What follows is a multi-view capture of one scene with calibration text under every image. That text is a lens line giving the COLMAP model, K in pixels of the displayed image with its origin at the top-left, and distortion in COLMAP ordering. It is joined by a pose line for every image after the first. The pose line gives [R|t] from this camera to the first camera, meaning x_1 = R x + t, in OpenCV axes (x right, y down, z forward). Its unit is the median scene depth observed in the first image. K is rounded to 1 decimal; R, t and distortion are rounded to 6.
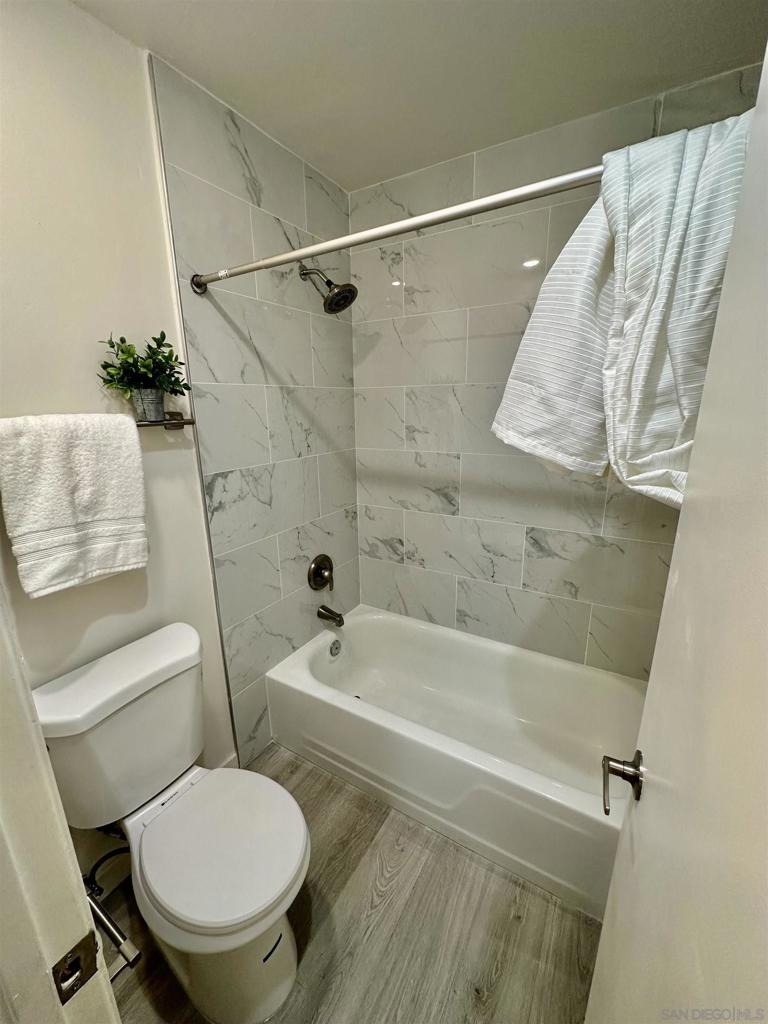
lens RADIAL K [[409.0, 0, 384.0], [0, 409.0, 512.0], [0, 0, 1]] dist [-0.001287, 0.000255]
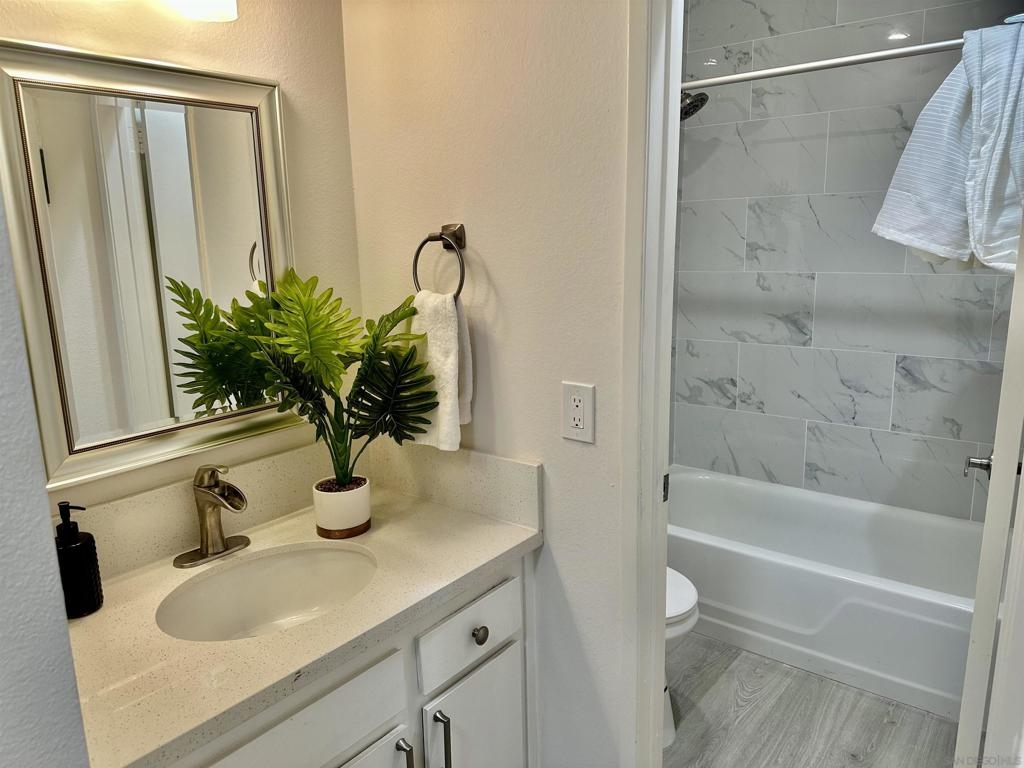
lens RADIAL K [[724.3, 0, 512.0], [0, 724.3, 384.0], [0, 0, 1]] dist [0.026810, -0.031550]
pose [[0.990859, 0.019137, -0.133536, -0.407420], [-0.026098, 0.998379, -0.050573, 0.318203], [0.132352, 0.053596, 0.989753, -1.019298]]
